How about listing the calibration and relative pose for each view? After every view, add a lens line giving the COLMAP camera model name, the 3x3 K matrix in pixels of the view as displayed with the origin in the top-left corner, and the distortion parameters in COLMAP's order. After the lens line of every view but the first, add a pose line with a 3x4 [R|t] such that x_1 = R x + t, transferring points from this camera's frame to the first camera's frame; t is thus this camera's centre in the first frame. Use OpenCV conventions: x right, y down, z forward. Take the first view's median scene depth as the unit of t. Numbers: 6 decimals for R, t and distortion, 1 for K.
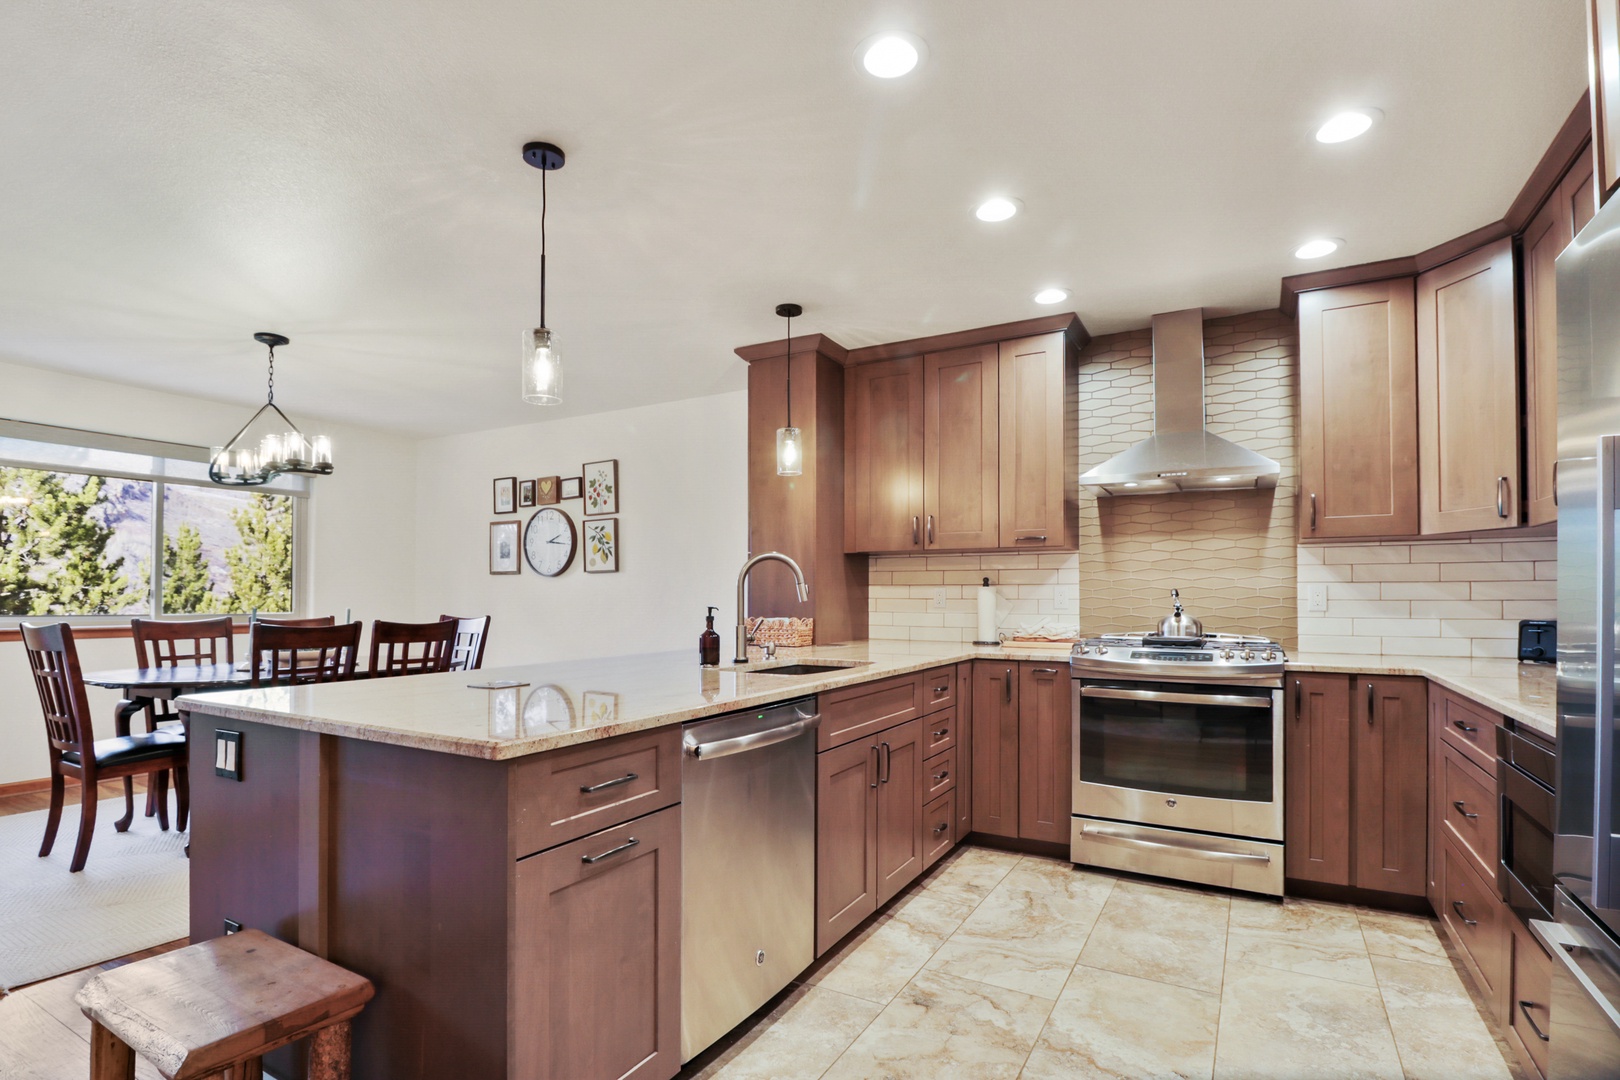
lens RADIAL K [[773.5, 0, 801.6], [0, 773.5, 589.6], [0, 0, 1]] dist [-0.000065, -0.012357]
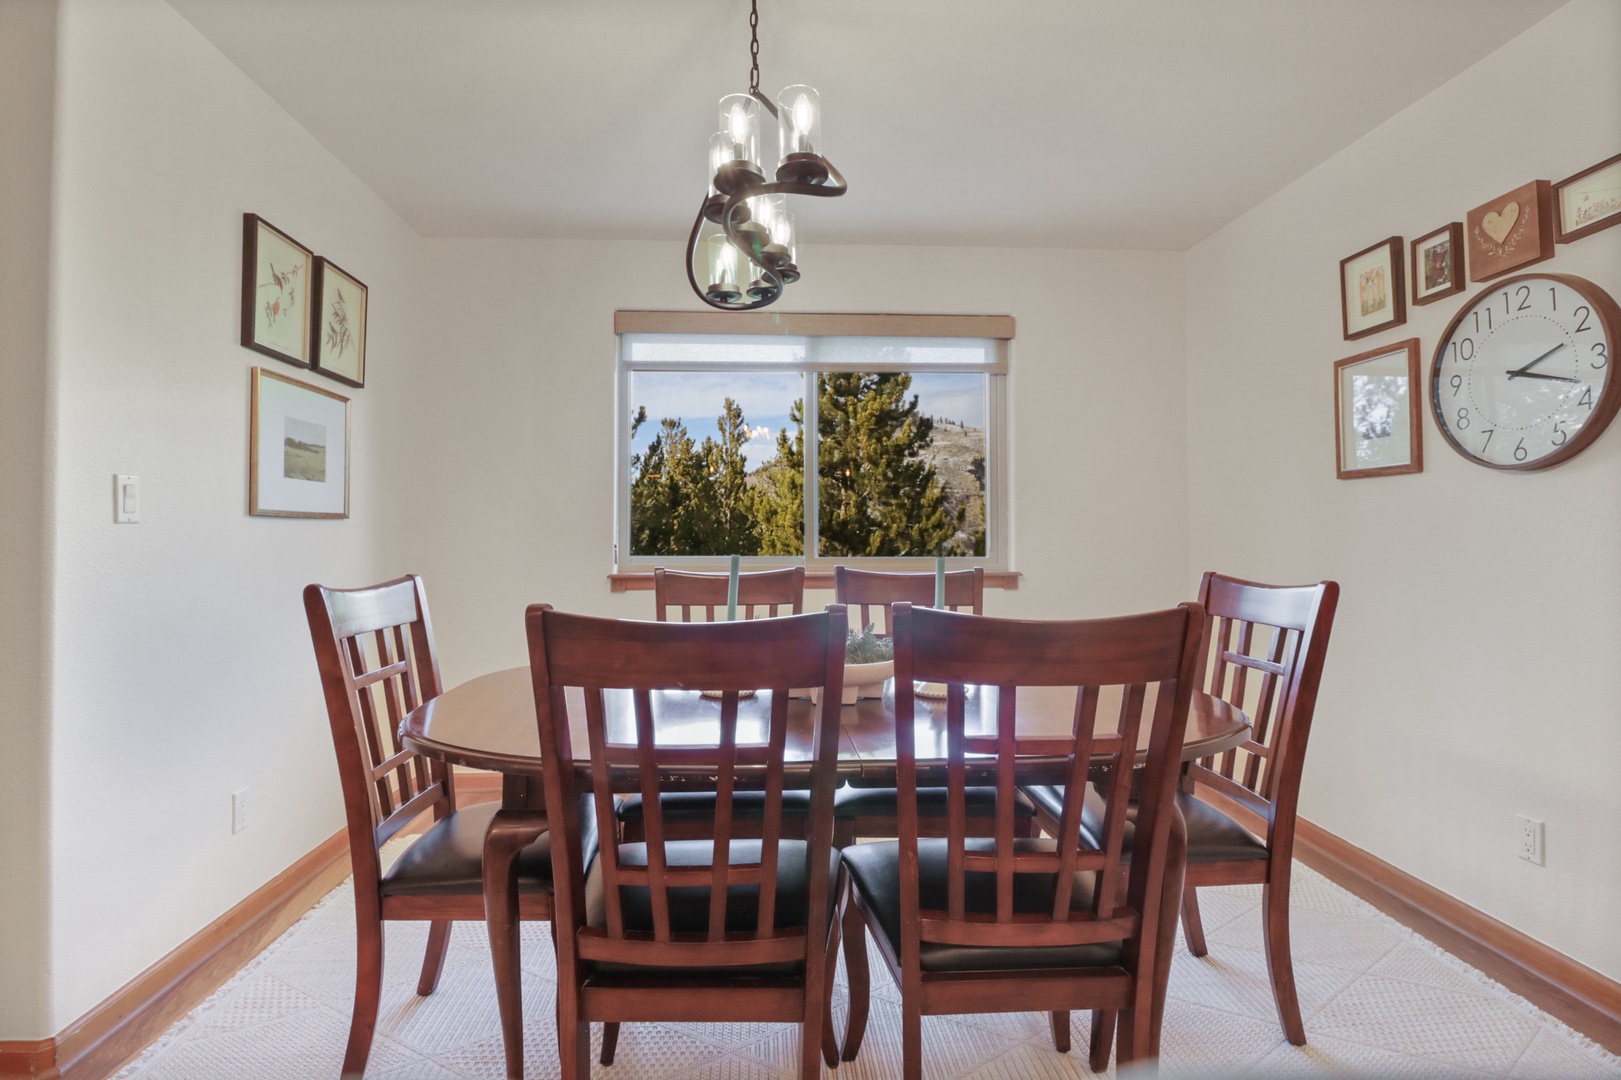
lens RADIAL K [[776.3, 0, 804.6], [0, 776.3, 513.5], [0, 0, 1]] dist [0.003941, -0.010380]
pose [[0.547715, -0.026214, -0.836255, -0.217376], [0.013376, 0.999656, -0.022575, 0.007354], [0.836558, 0.001179, 0.547877, 0.547336]]
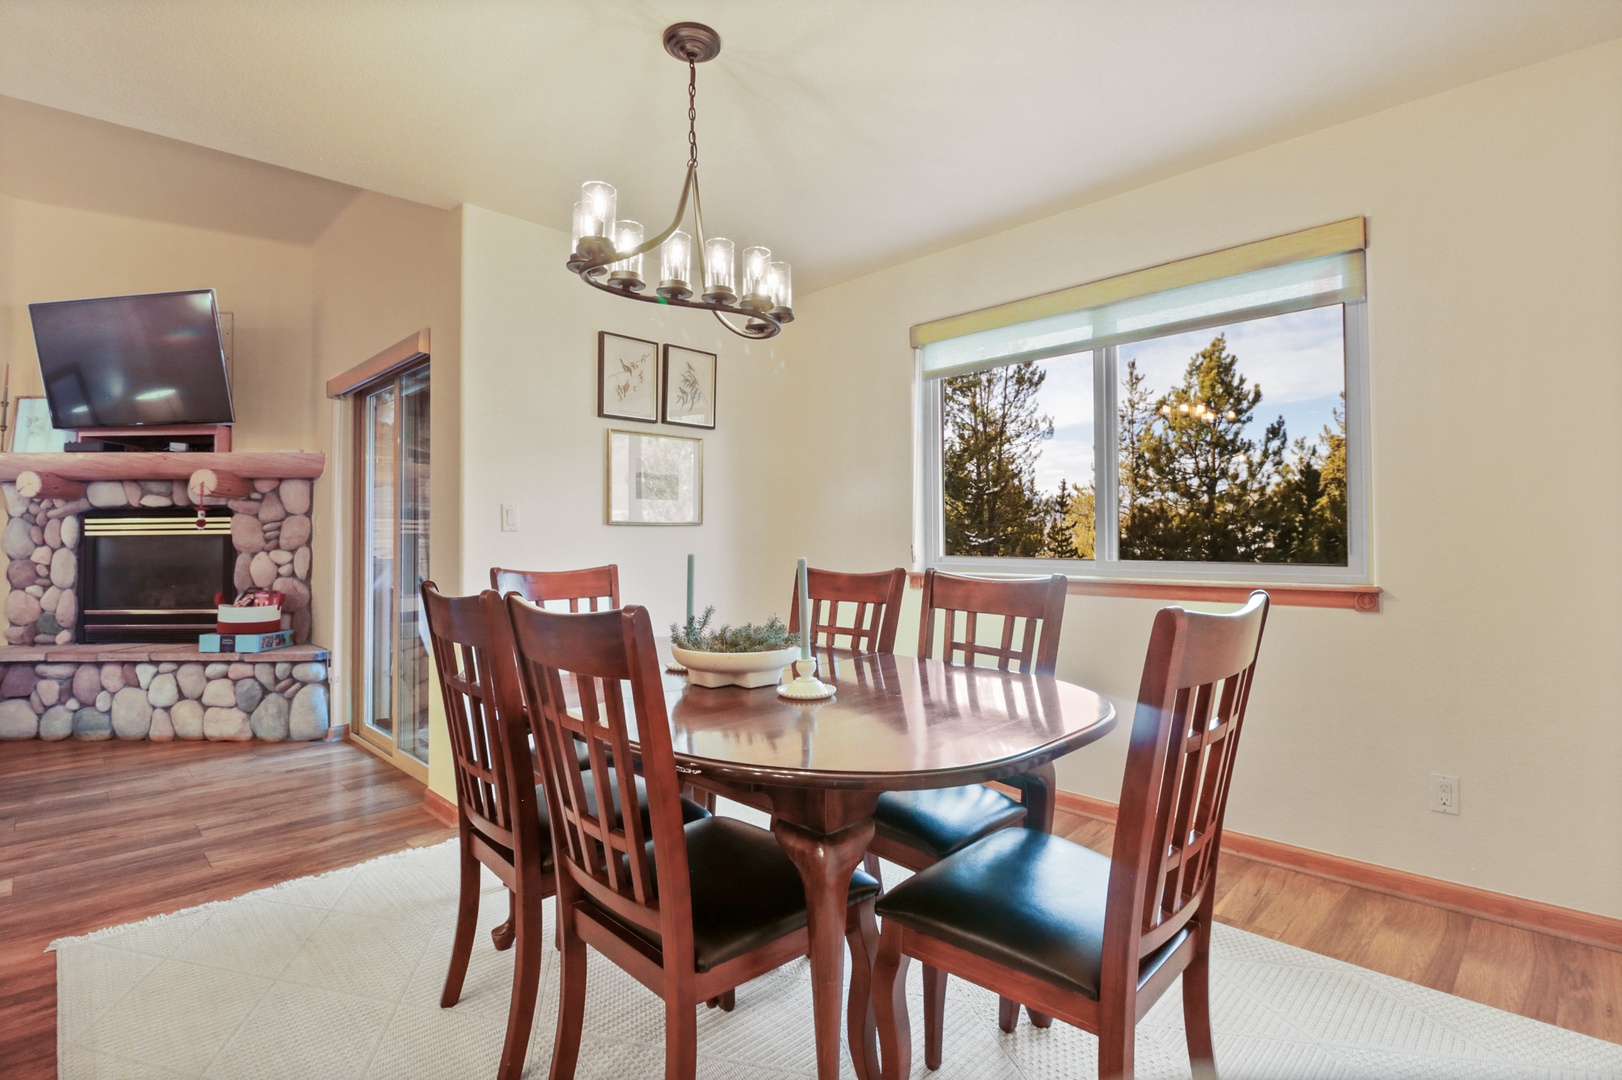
lens RADIAL K [[776.8, 0, 805.1], [0, 776.8, 513.5], [0, 0, 1]] dist [0.003941, -0.010380]
pose [[-0.265393, -0.025340, -0.963807, -0.151723], [0.015553, 0.999412, -0.030559, 0.007345], [0.964015, -0.023100, -0.264843, 0.847428]]
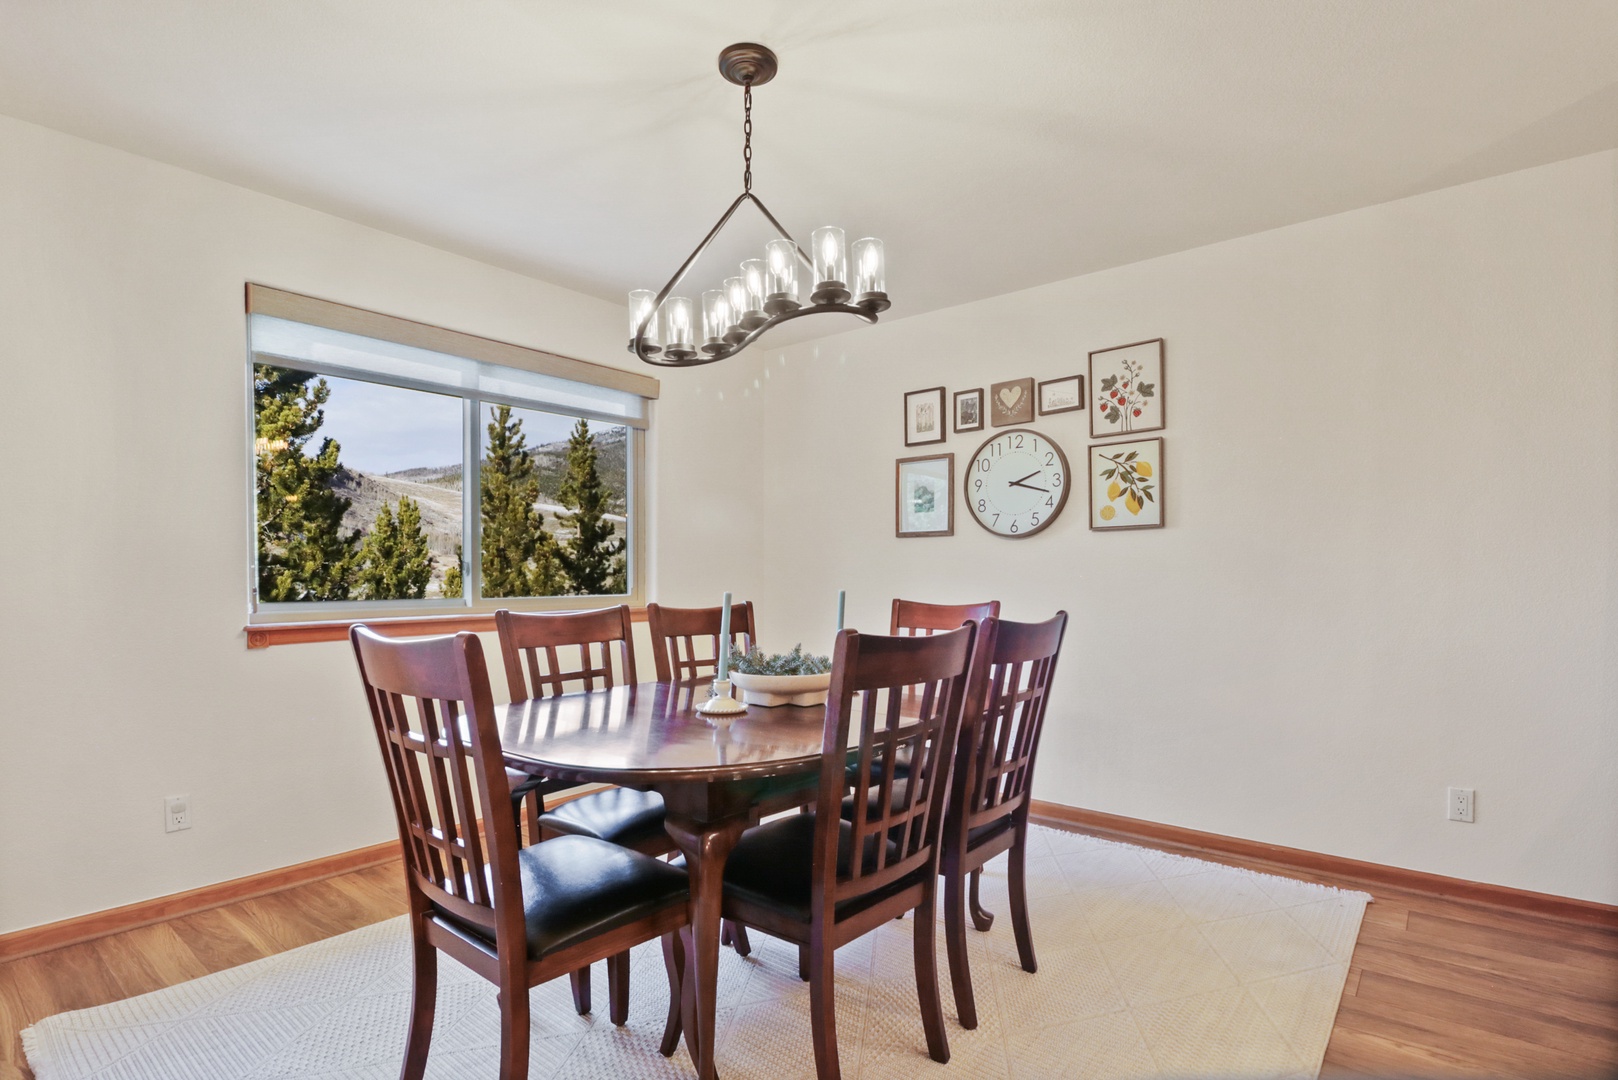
lens RADIAL K [[772.5, 0, 800.6], [0, 772.5, 589.6], [0, 0, 1]] dist [-0.000065, -0.012357]
pose [[0.985080, -0.000507, -0.172098, -0.405686], [0.006308, 0.999430, 0.033162, 0.003671], [0.171983, -0.033753, 0.984521, 0.352519]]
